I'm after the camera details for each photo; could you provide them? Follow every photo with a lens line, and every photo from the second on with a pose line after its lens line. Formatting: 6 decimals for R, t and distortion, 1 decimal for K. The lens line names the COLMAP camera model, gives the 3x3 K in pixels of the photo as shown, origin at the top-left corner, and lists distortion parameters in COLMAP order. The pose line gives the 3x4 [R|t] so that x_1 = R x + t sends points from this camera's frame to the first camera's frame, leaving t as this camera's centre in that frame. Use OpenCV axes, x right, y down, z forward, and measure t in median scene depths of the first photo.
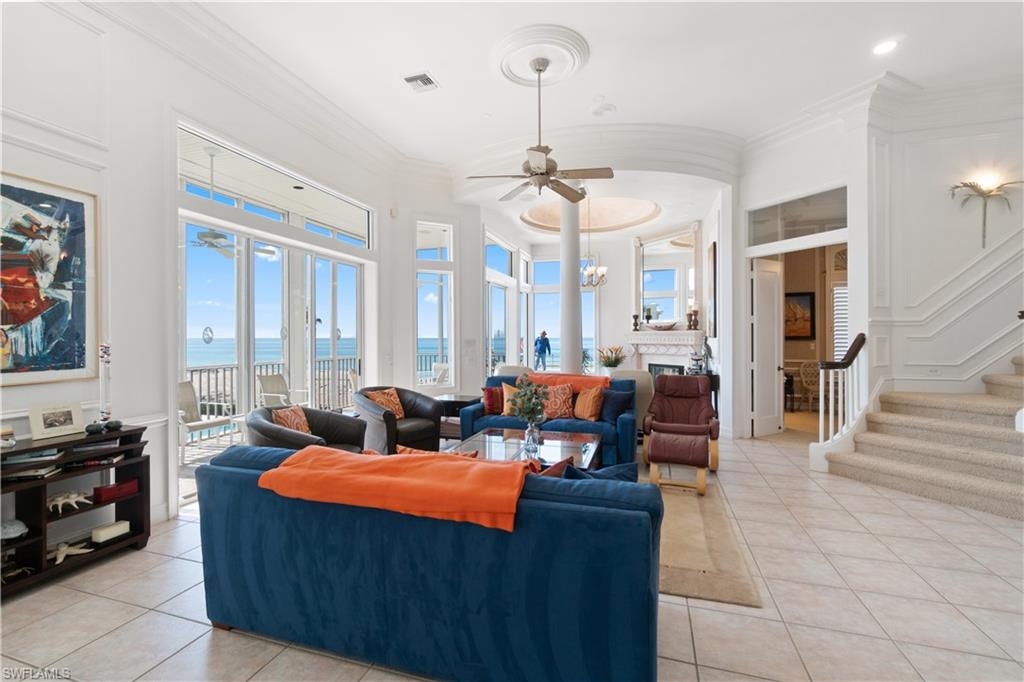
lens RADIAL K [[452.6, 0, 506.6], [0, 452.6, 340.4], [0, 0, 1]] dist [-0.003280, -0.000085]
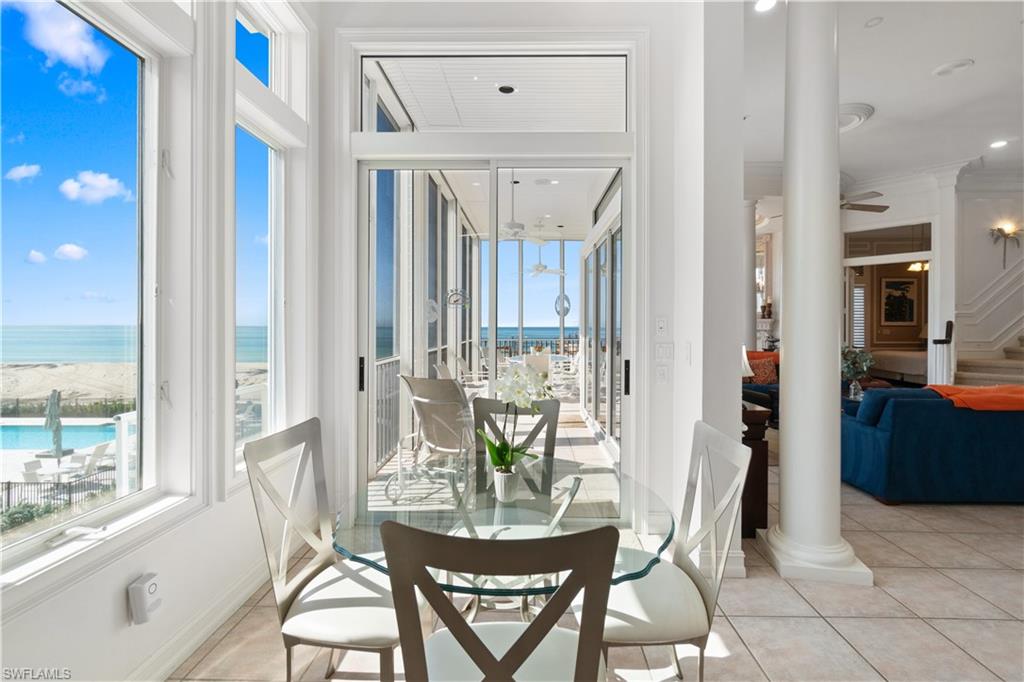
lens RADIAL K [[453.4, 0, 514.8], [0, 453.4, 328.8], [0, 0, 1]] dist [-0.005634, -0.000156]
pose [[0.959657, 0.005435, 0.281121, -1.083863], [-0.004748, 0.999984, -0.003124, 0.023157], [-0.281134, 0.001664, 0.959667, -0.055122]]
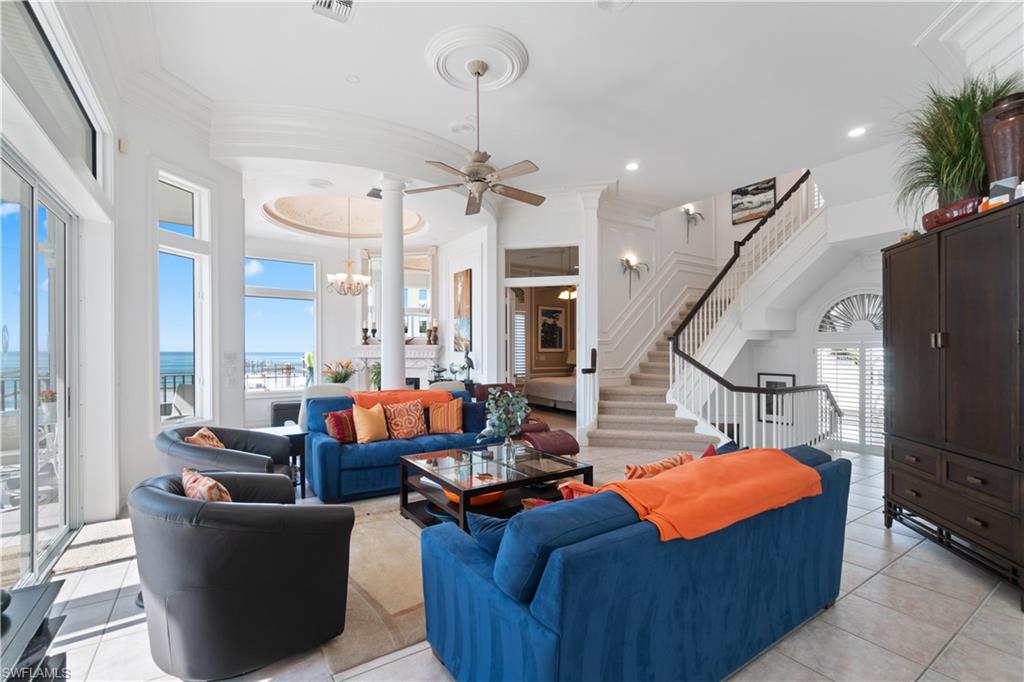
lens RADIAL K [[448.7, 0, 506.6], [0, 448.7, 350.9], [0, 0, 1]] dist [-0.000931, -0.000032]
pose [[0.625476, 0.004427, 0.780231, -0.551536], [0.003726, 0.999956, -0.008660, 0.003971], [-0.780234, 0.008324, 0.625432, 0.310120]]
